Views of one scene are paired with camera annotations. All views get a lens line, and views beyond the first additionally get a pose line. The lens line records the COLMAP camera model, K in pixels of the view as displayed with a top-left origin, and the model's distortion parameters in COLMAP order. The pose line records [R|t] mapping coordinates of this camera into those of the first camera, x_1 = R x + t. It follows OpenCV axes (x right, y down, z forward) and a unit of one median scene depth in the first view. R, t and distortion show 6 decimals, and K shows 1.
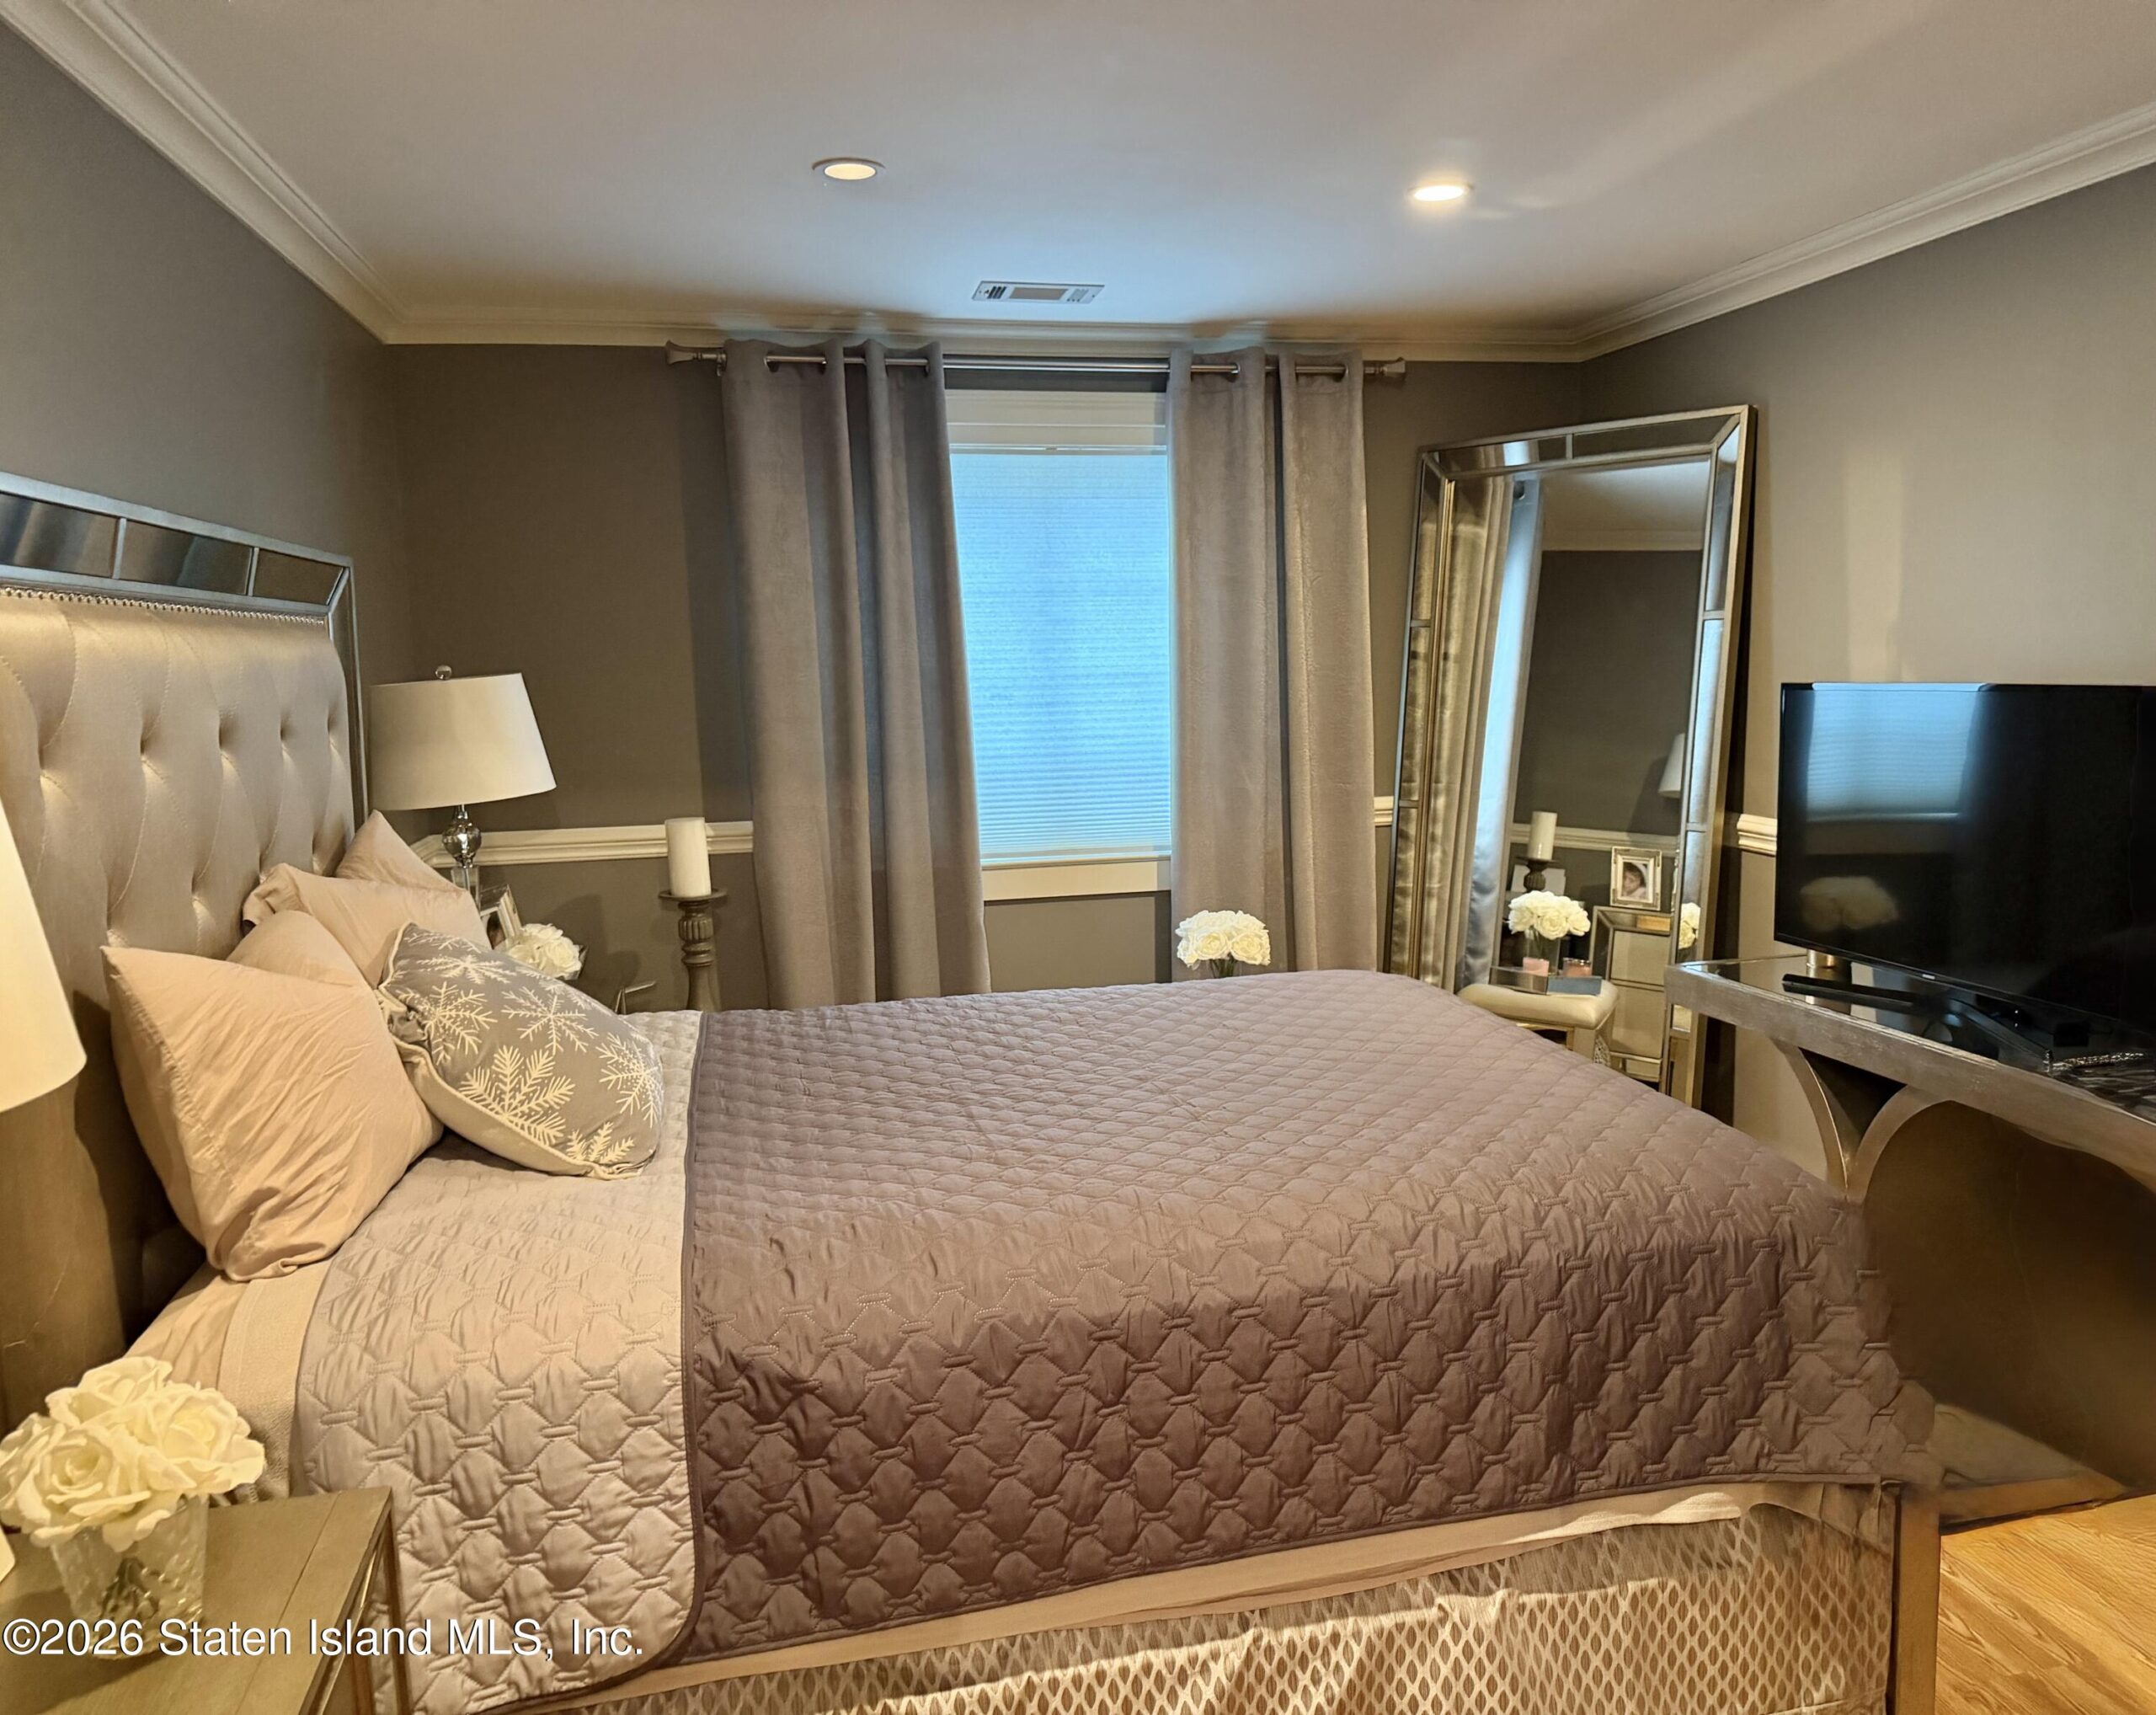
lens RADIAL K [[1629.4, 0, 1079.0], [0, 1629.4, 896.5], [0, 0, 1]] dist [0.026135, -0.002021]
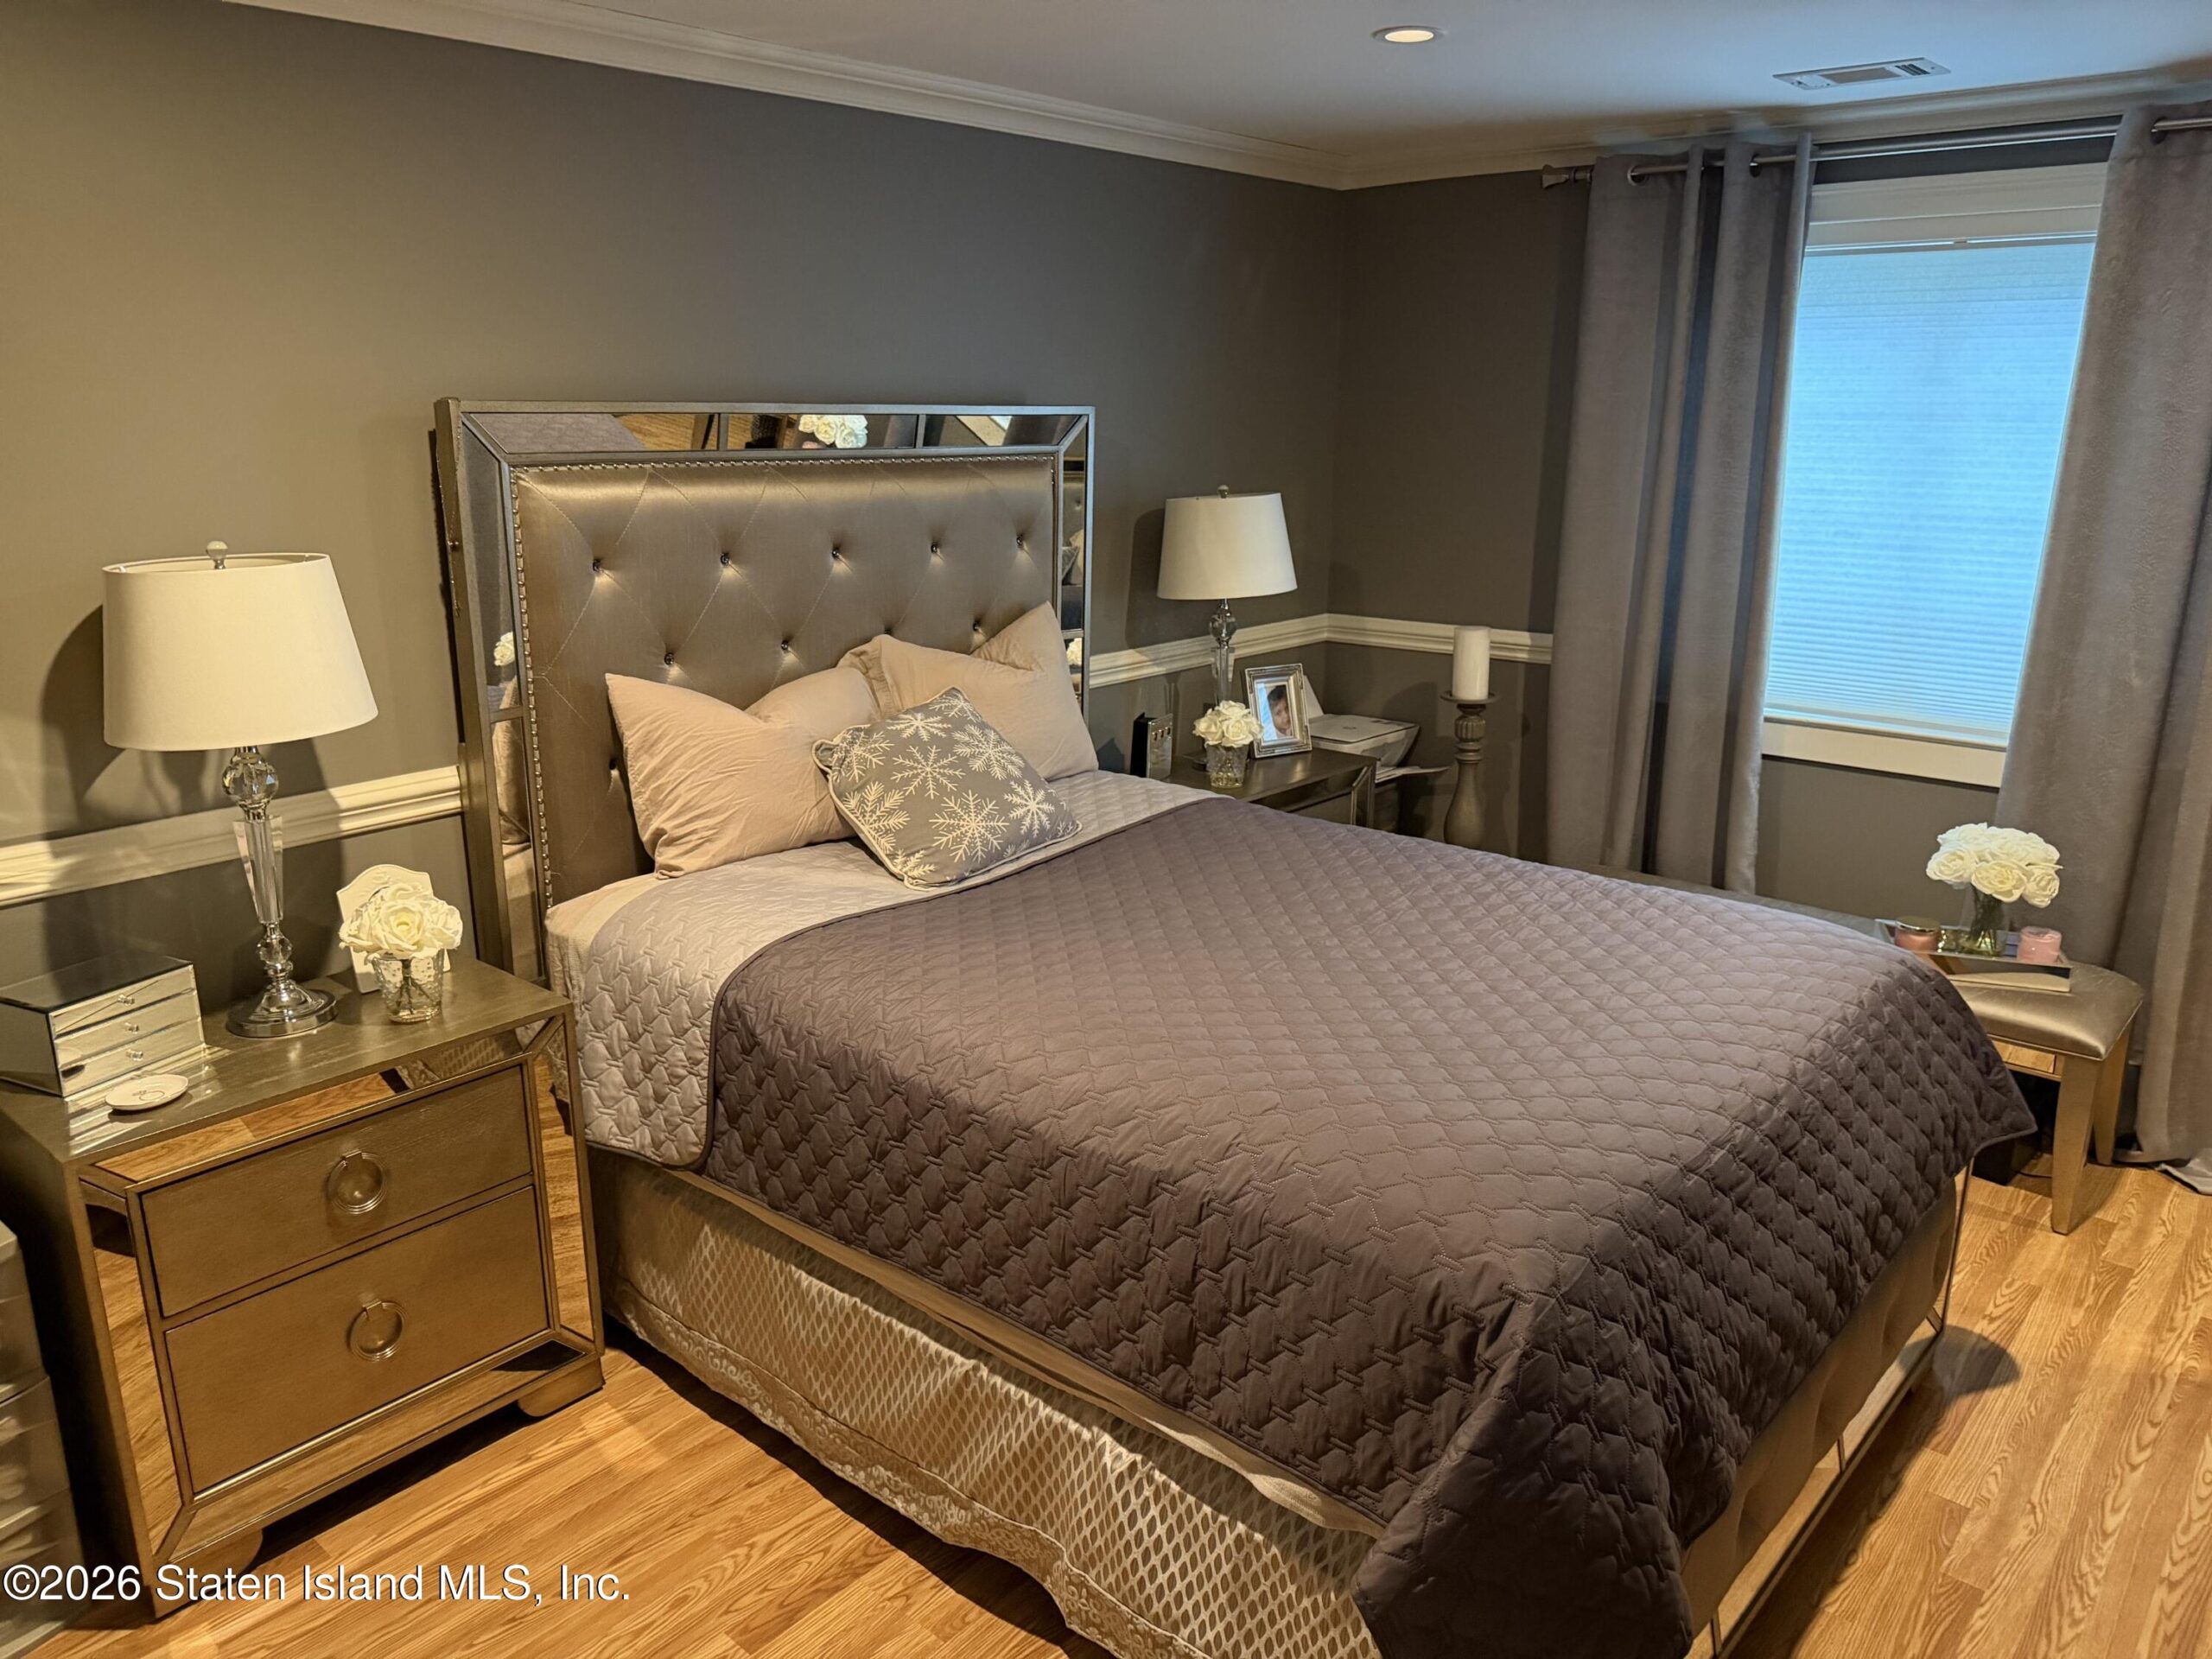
lens RADIAL K [[1546.9, 0, 1115.4], [0, 1546.9, 855.3], [0, 0, 1]] dist [0.106767, -0.206665]
pose [[0.584046, 0.251039, -0.771926, 0.875761], [-0.131610, 0.967678, 0.215123, -0.174069], [0.800981, -0.024049, 0.598207, 0.335190]]
